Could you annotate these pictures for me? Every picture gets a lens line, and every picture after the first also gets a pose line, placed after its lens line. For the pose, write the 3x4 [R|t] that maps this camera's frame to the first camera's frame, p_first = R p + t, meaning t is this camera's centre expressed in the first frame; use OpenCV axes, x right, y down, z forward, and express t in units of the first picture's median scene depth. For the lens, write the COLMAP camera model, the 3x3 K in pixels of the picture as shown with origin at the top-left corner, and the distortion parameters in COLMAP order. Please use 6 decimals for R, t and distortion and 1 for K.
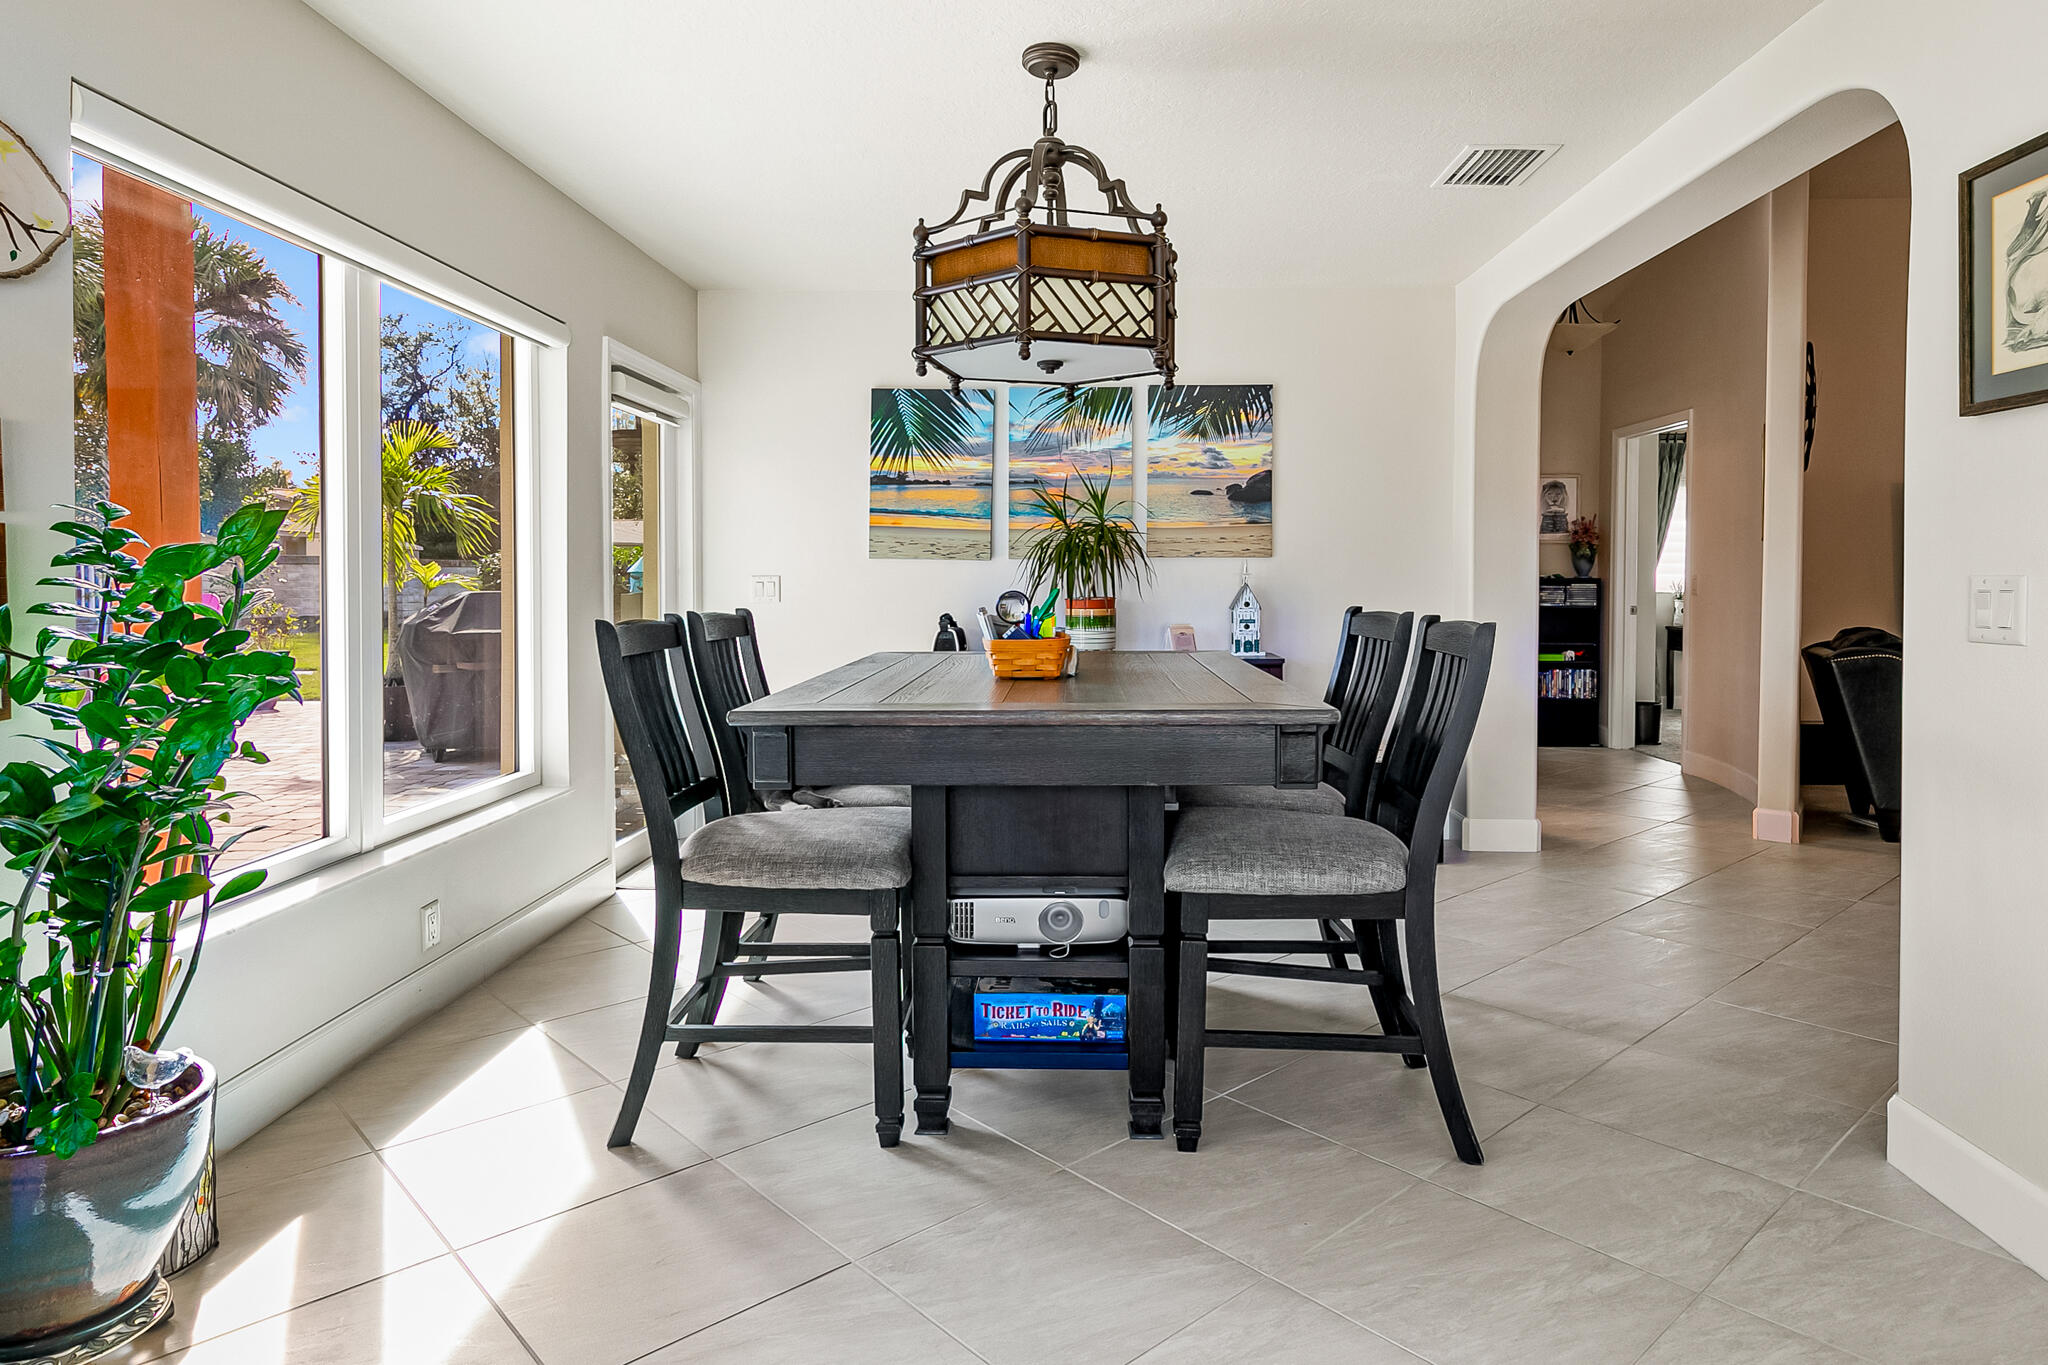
lens RADIAL K [[1175.3, 0, 989.9], [0, 1175.3, 599.8], [0, 0, 1]] dist [-0.000653, -0.001703]
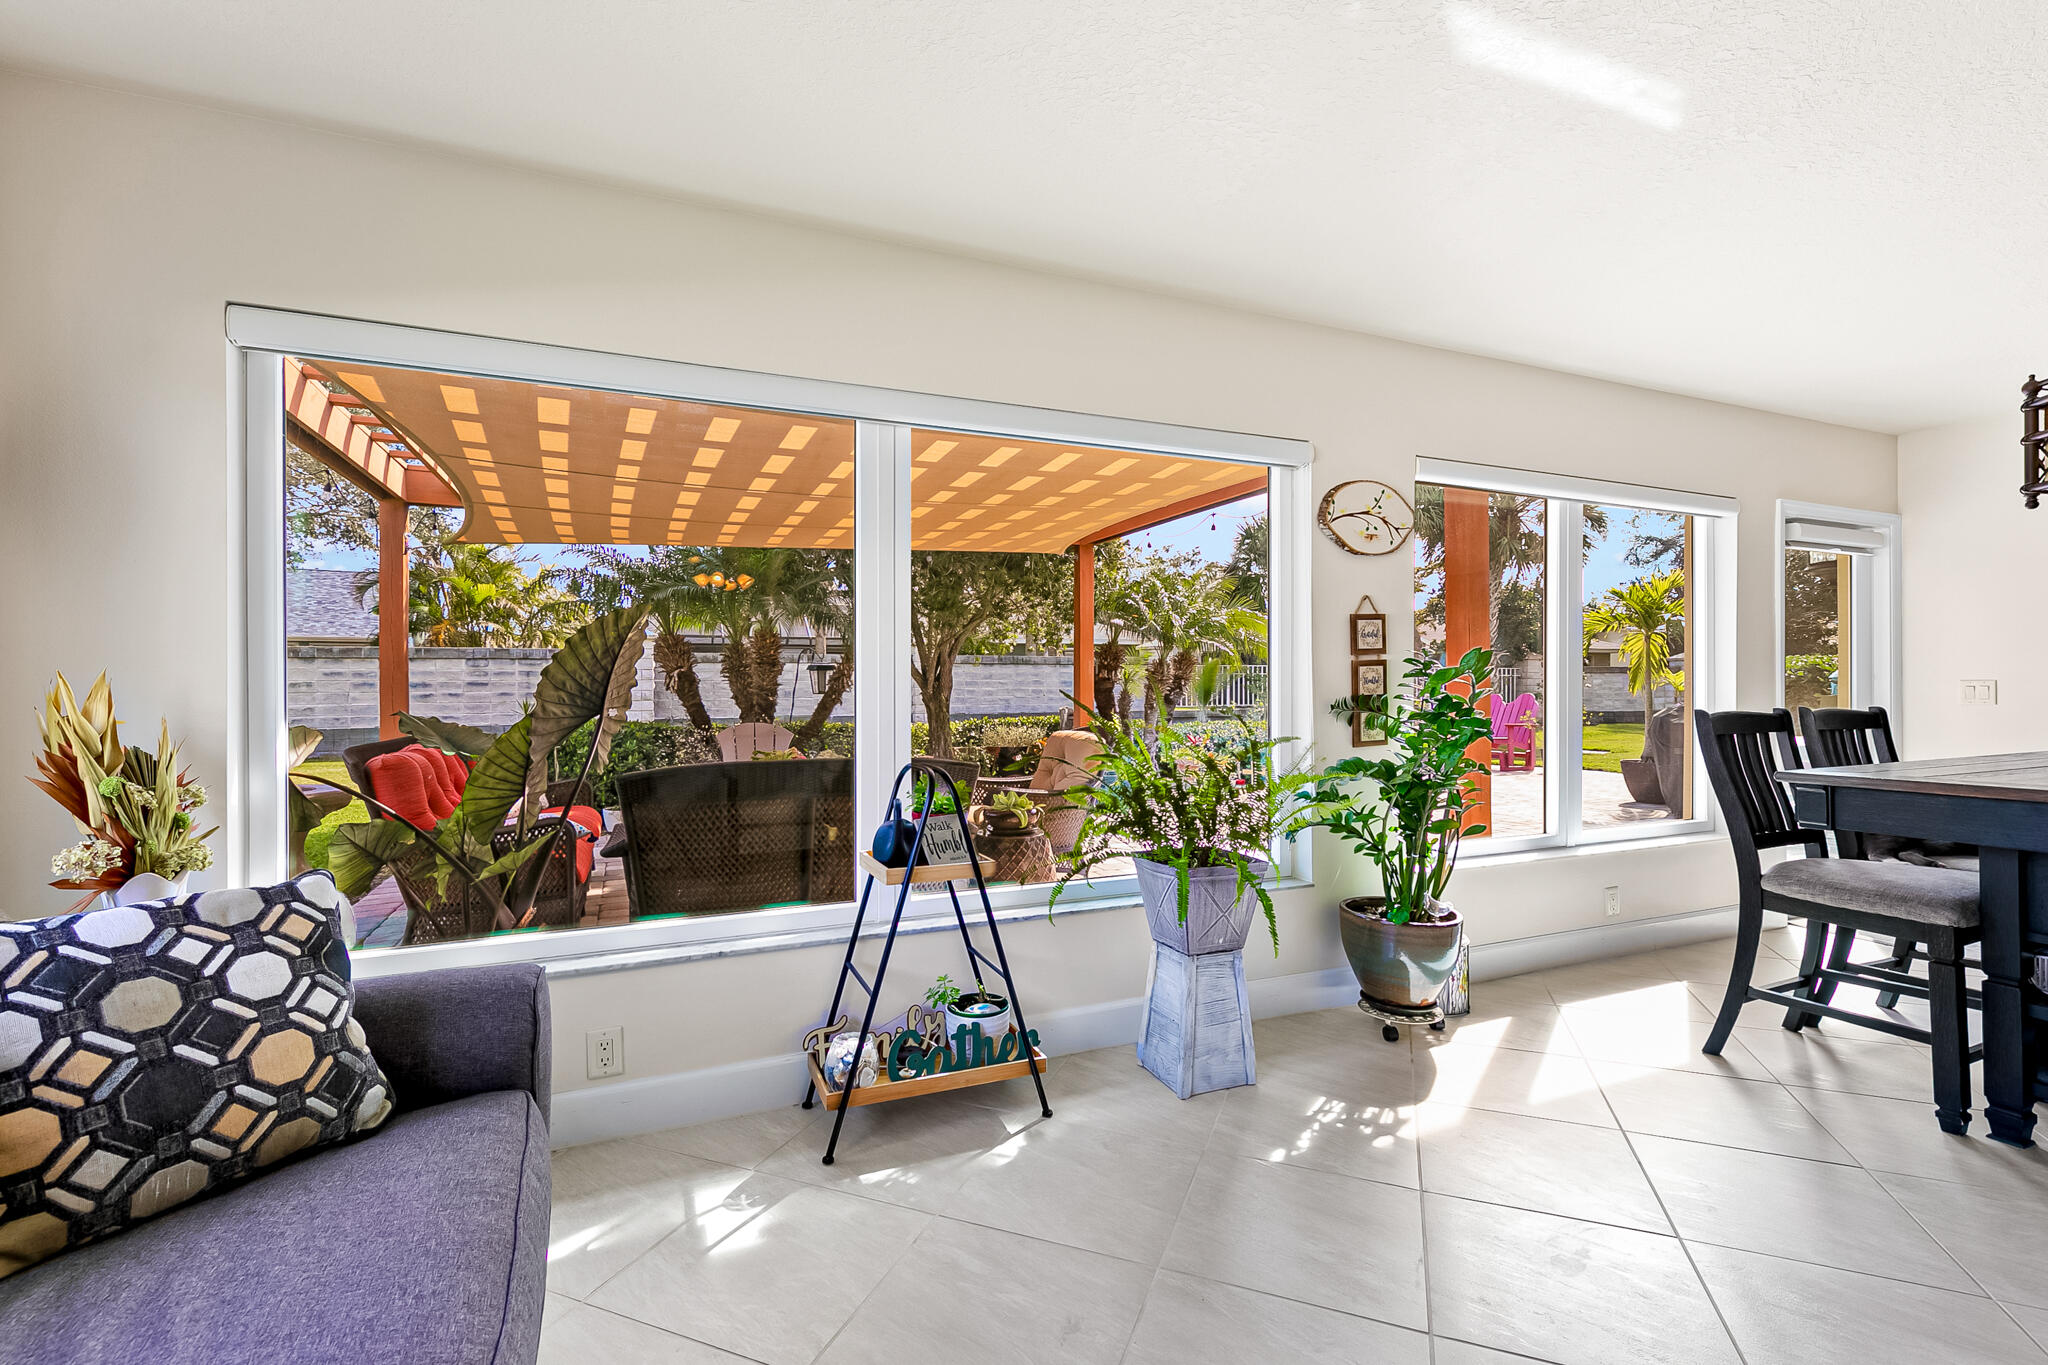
lens RADIAL K [[932.2, 0, 1040.3], [0, 932.2, 684.8], [0, 0, 1]] dist [0.012824, -0.000103]
pose [[0.459195, -0.001026, -0.888335, 0.408587], [-0.015187, 0.999844, -0.009005, 0.009751], [0.888206, 0.017626, 0.459108, -0.380667]]
